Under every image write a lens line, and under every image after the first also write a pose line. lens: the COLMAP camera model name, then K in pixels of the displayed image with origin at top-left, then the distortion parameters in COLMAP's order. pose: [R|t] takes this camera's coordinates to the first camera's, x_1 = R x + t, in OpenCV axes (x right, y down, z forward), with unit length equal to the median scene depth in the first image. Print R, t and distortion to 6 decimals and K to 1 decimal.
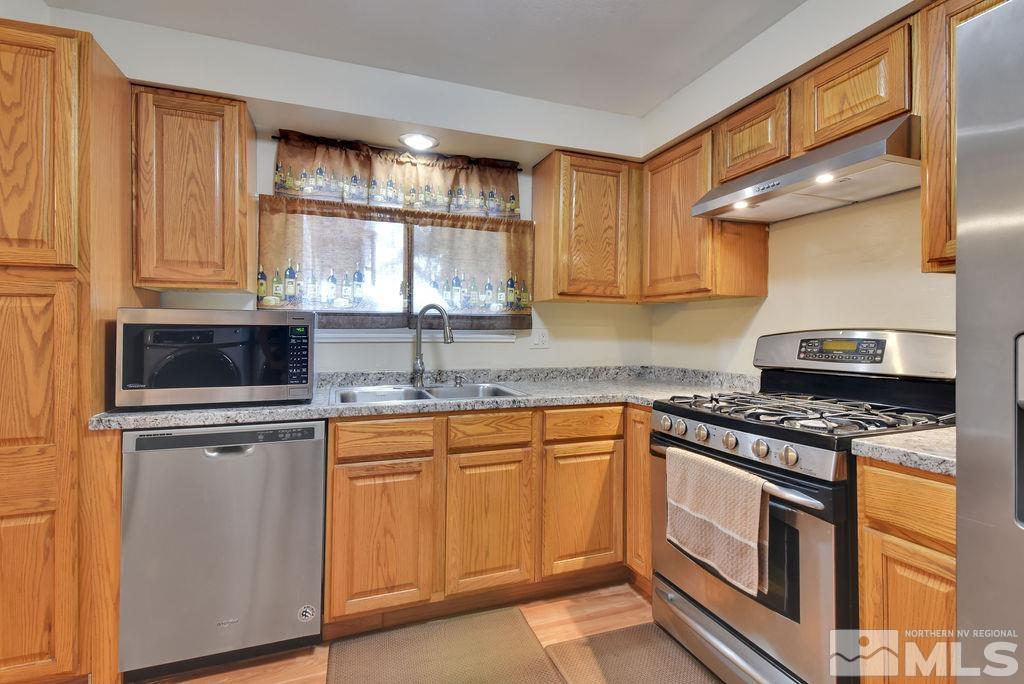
lens RADIAL K [[466.0, 0, 508.3], [0, 466.0, 333.1], [0, 0, 1]] dist [0.002305, -0.001223]
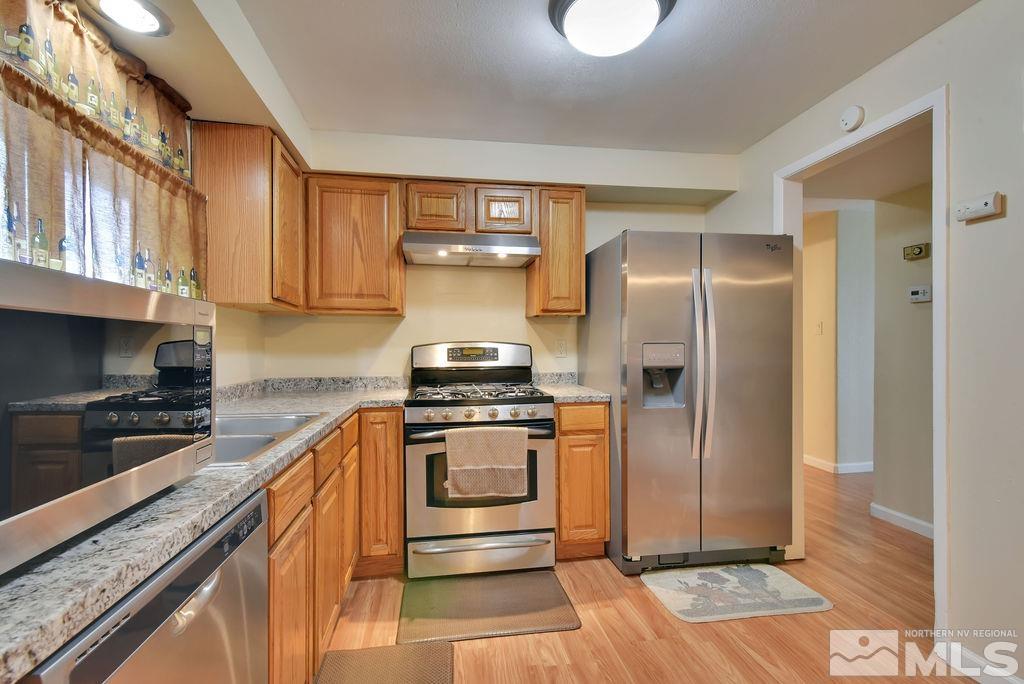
lens RADIAL K [[466.2, 0, 507.9], [0, 466.2, 354.0], [0, 0, 1]] dist [0.020314, -0.008965]
pose [[0.194913, -0.018514, 0.980646, -0.794224], [0.001200, 0.999826, 0.018638, 0.003814], [-0.980820, -0.002456, 0.194901, 0.492560]]
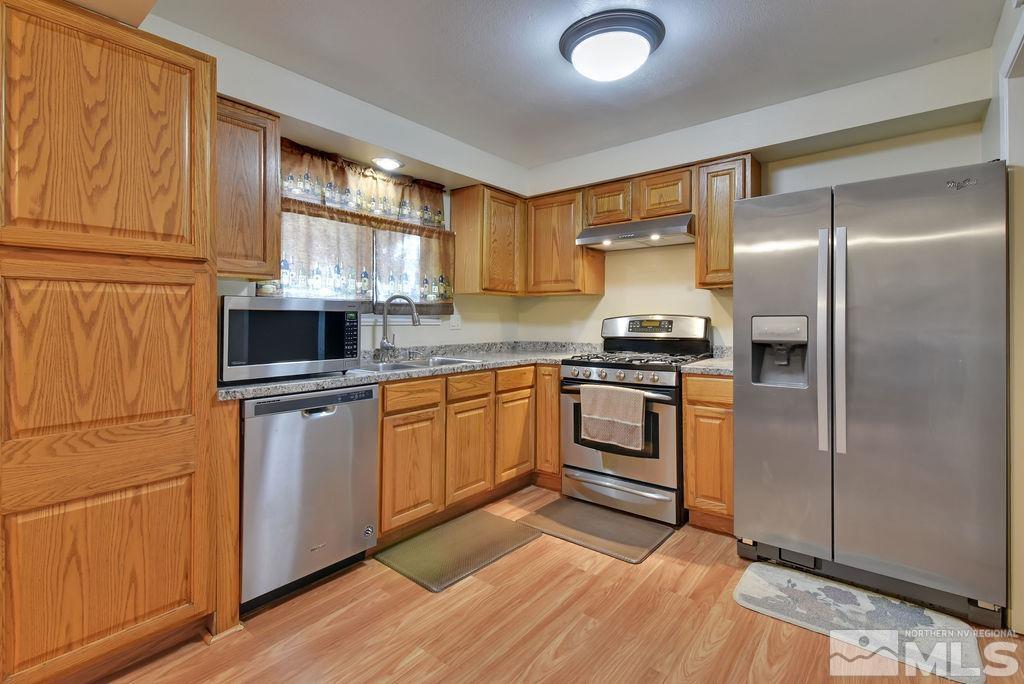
lens RADIAL K [[468.0, 0, 510.7], [0, 468.0, 323.0], [0, 0, 1]] dist [0.000197, -0.000582]
pose [[0.857813, -0.007817, 0.513902, -0.644124], [0.002861, 0.999941, 0.010434, 0.002340], [-0.513954, -0.007481, 0.857785, -0.277385]]
